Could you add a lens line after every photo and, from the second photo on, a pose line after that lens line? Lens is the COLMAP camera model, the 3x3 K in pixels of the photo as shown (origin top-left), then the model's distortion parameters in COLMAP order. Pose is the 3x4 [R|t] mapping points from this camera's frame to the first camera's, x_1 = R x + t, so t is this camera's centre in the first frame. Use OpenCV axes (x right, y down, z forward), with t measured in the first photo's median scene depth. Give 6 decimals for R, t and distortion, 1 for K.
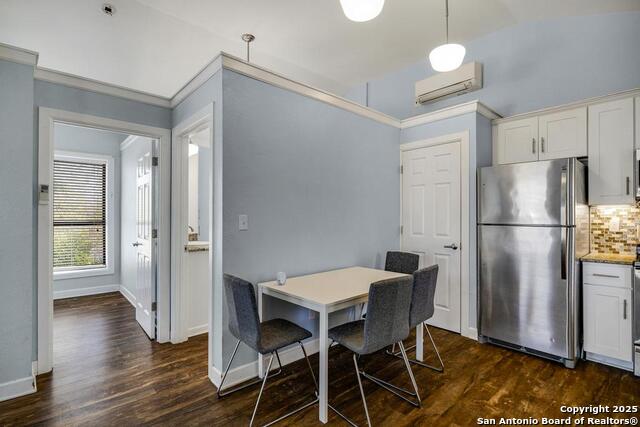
lens RADIAL K [[301.0, 0, 320.0], [0, 301.0, 213.5], [0, 0, 1]] dist [0.000836, 0.000045]
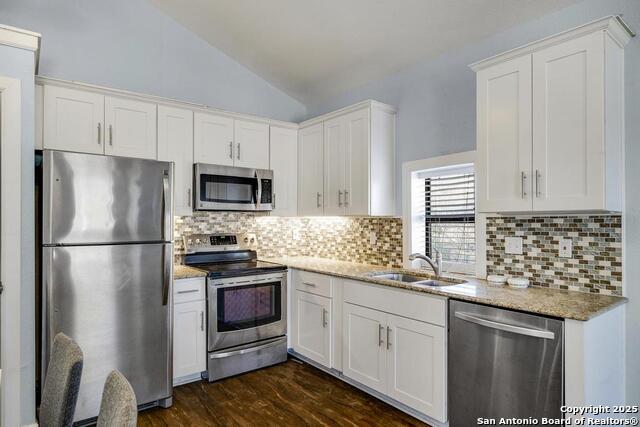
lens RADIAL K [[377.6, 0, 320.0], [0, 377.6, 213.5], [0, 0, 1]] dist [0.000830, 0.000069]
pose [[0.077183, 0.012092, 0.996944, -0.188804], [-0.007752, 0.999904, -0.011527, -0.024308], [-0.996987, -0.006839, 0.077269, 0.435317]]
